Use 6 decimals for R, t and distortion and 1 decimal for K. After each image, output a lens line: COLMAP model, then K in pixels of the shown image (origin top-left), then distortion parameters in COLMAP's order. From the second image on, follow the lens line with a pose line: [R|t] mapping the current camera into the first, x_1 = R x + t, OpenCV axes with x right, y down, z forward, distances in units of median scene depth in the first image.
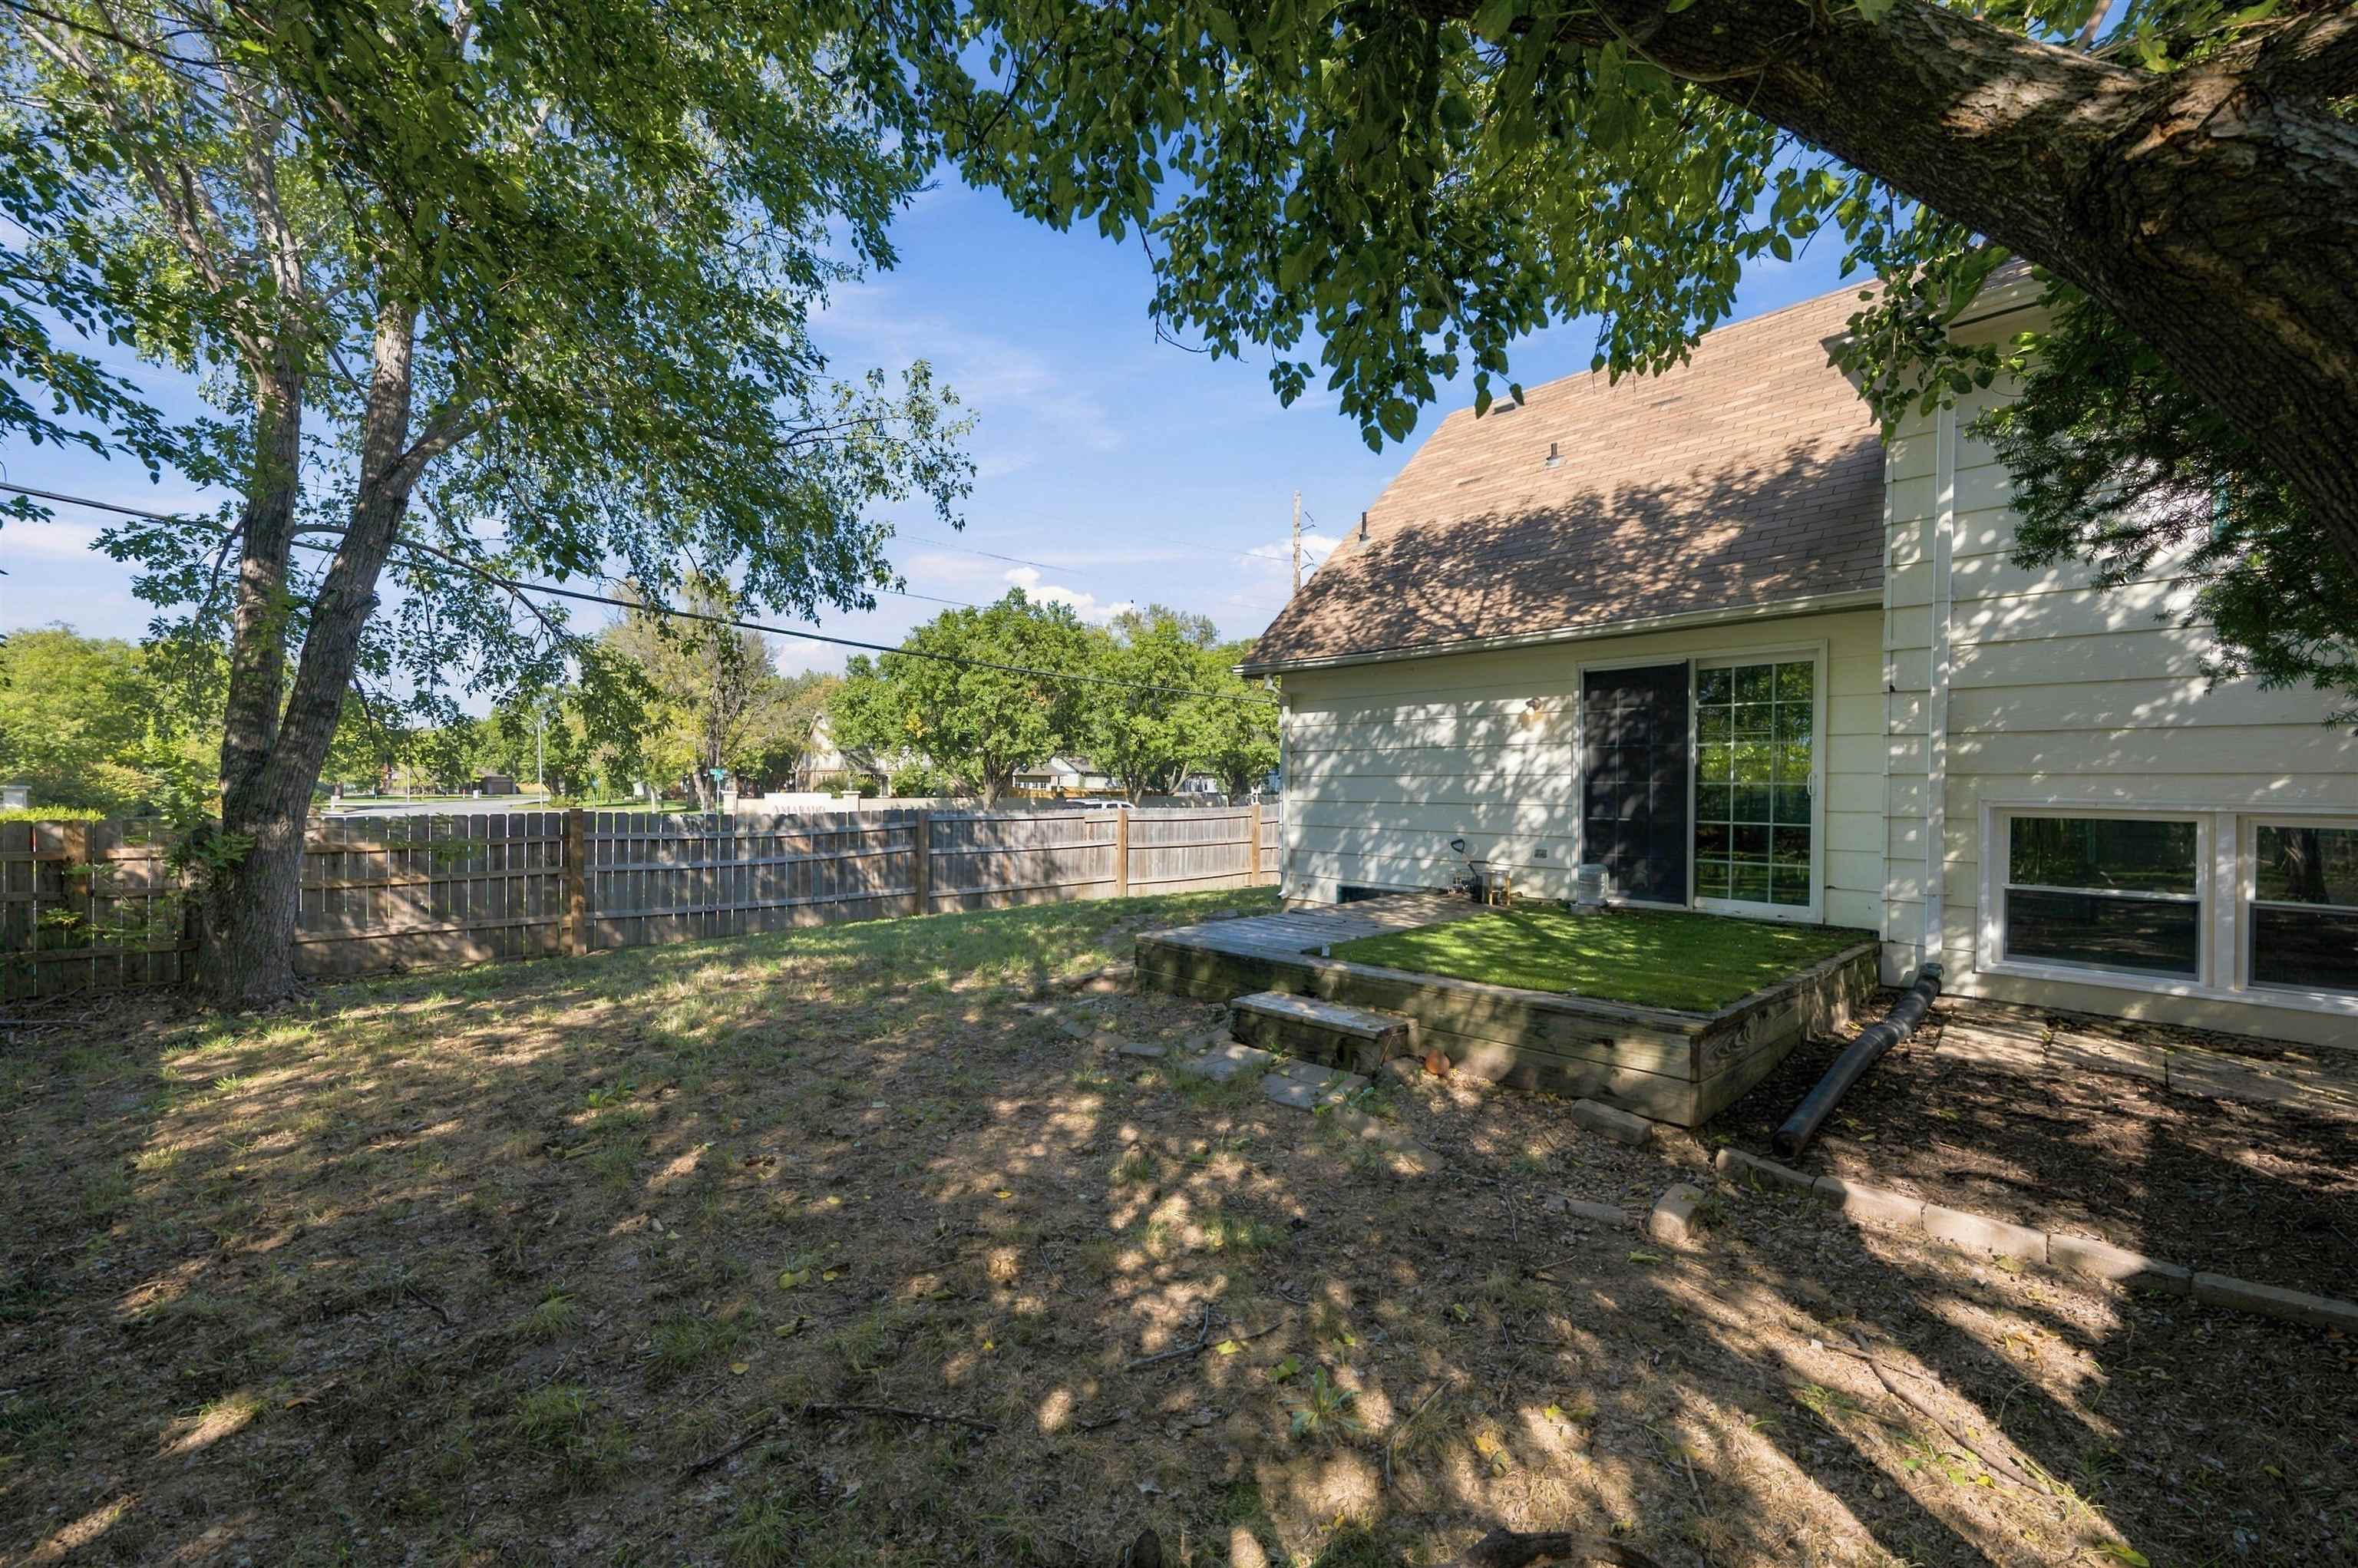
lens RADIAL K [[1004.1, 0, 1153.8], [0, 1004.1, 781.0], [0, 0, 1]] dist [-0.001003, 0.000102]
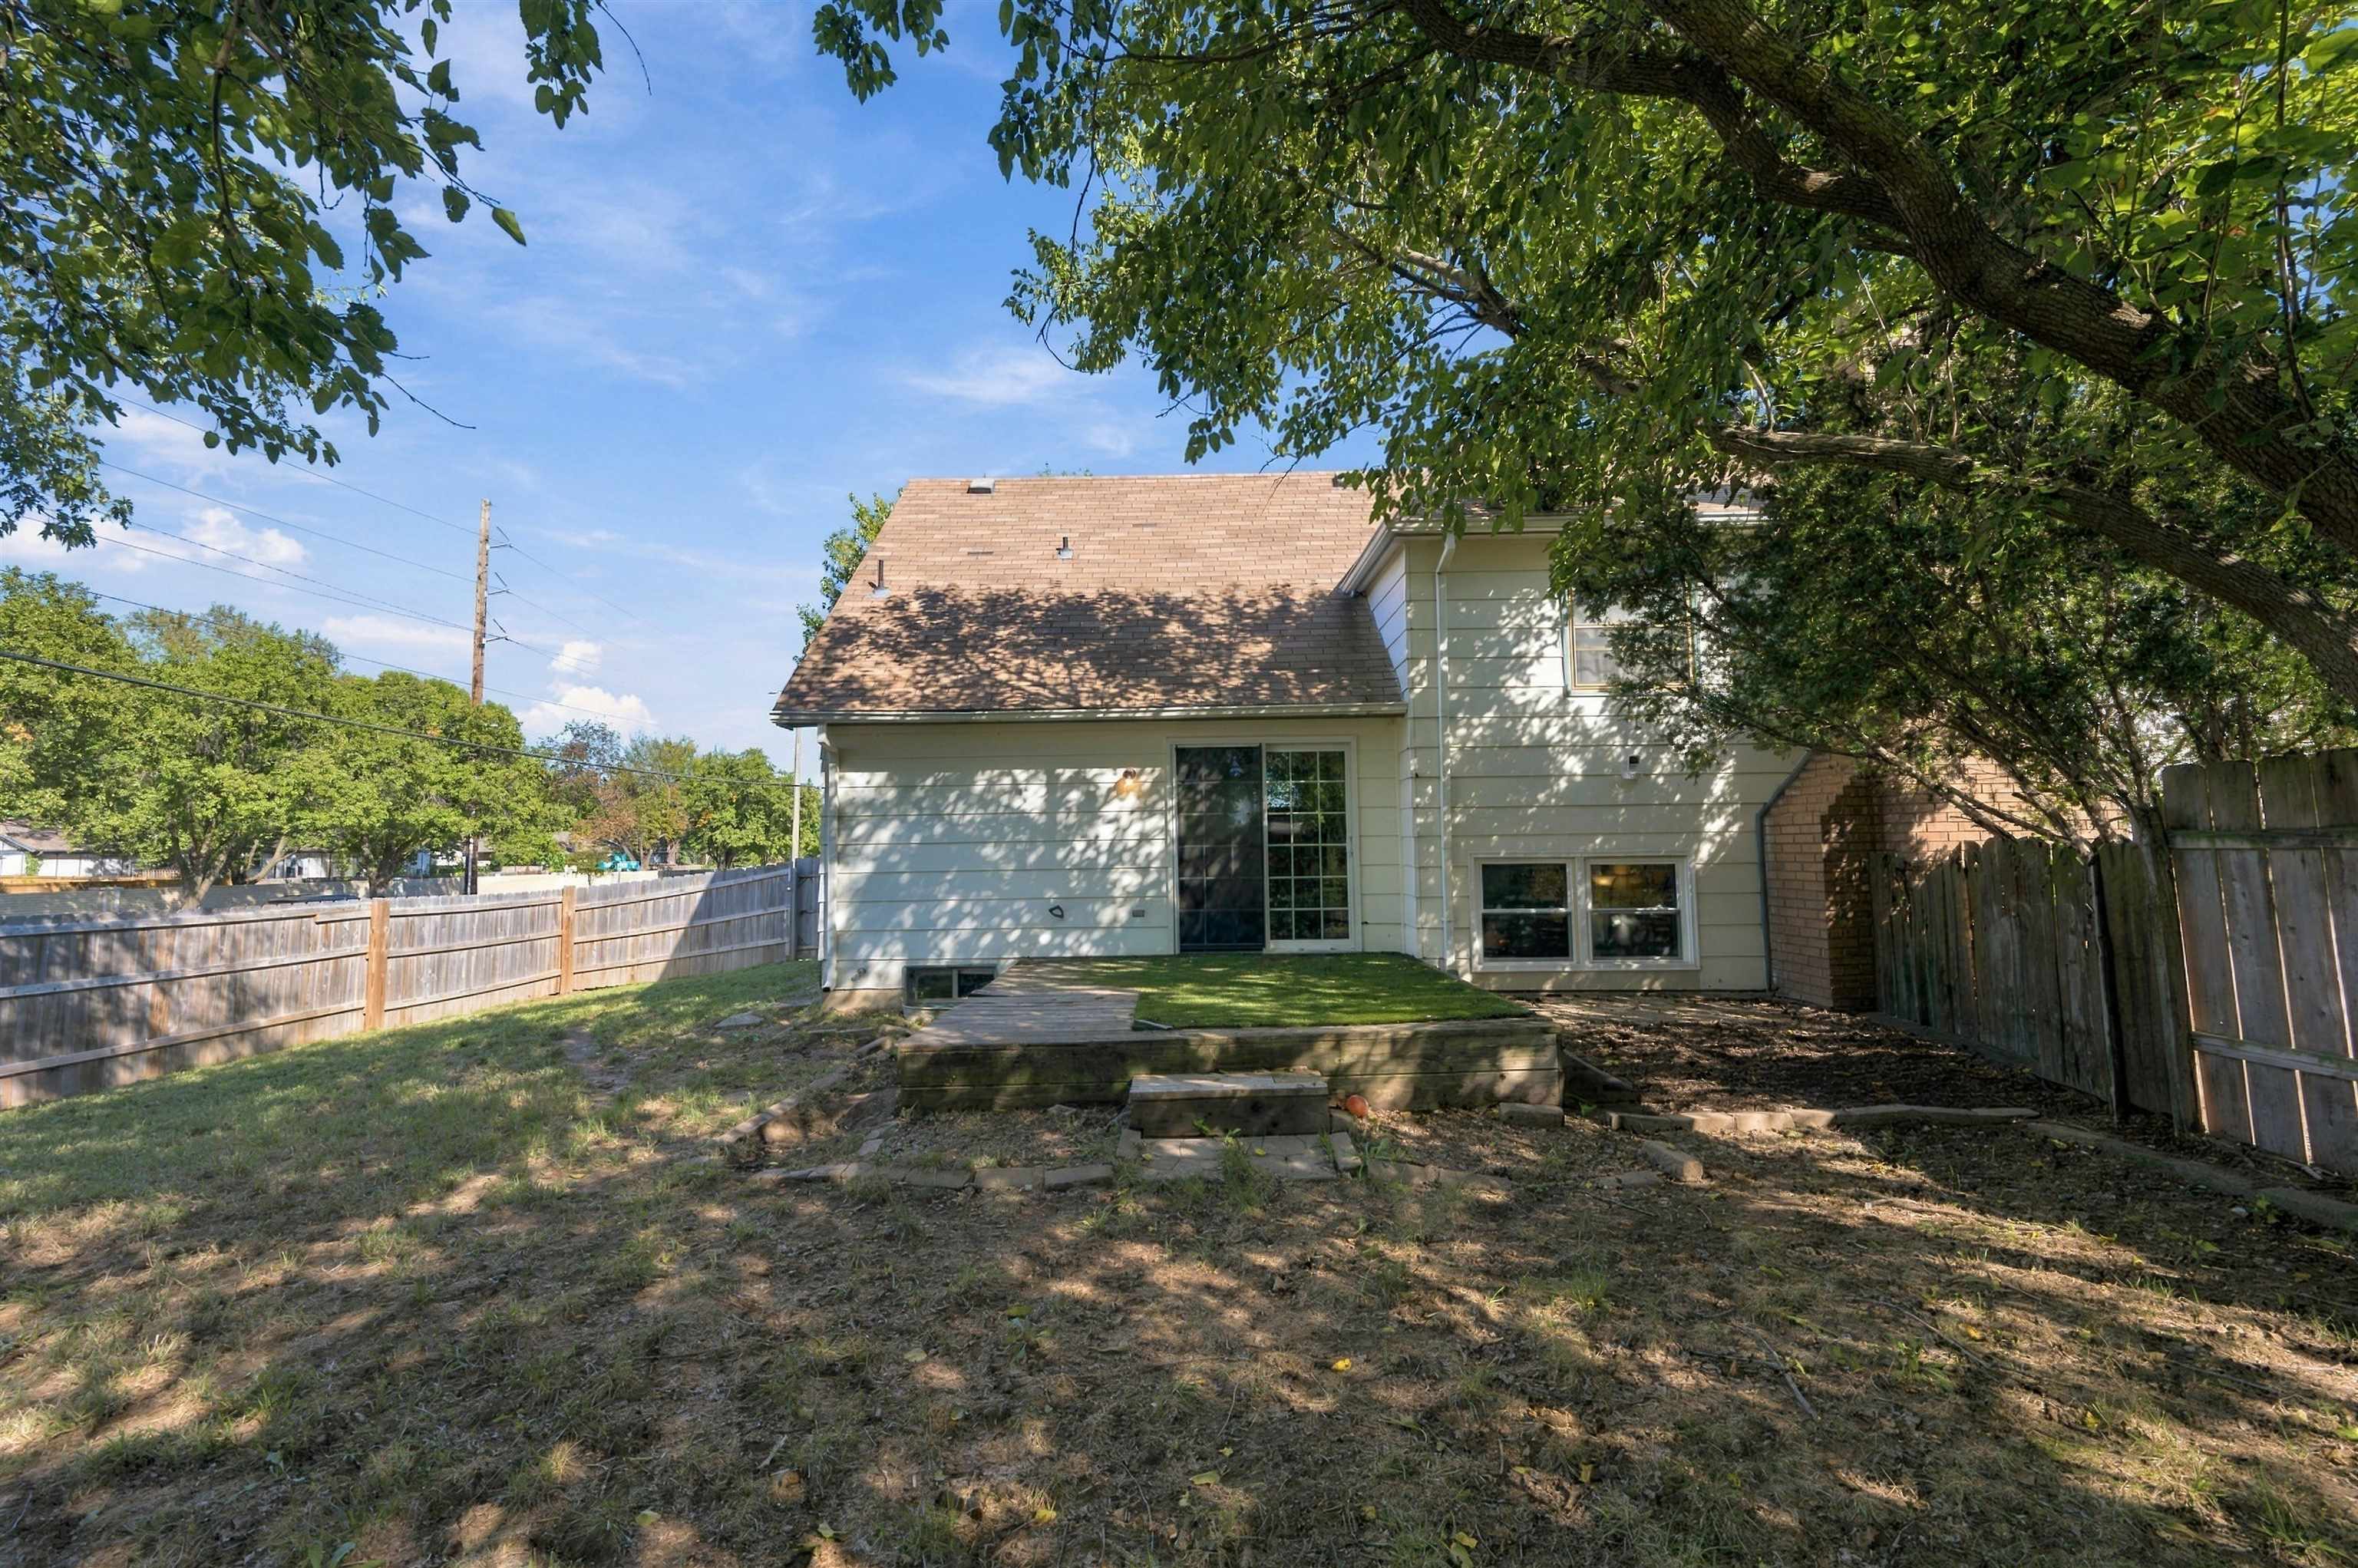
lens RADIAL K [[1004.1, 0, 1153.8], [0, 1004.1, 781.0], [0, 0, 1]] dist [-0.001003, 0.000102]
pose [[0.641956, 0.040973, 0.765646, -0.464148], [0.016121, 0.997629, -0.066905, 0.001862], [-0.766572, 0.055293, 0.639773, 0.313556]]
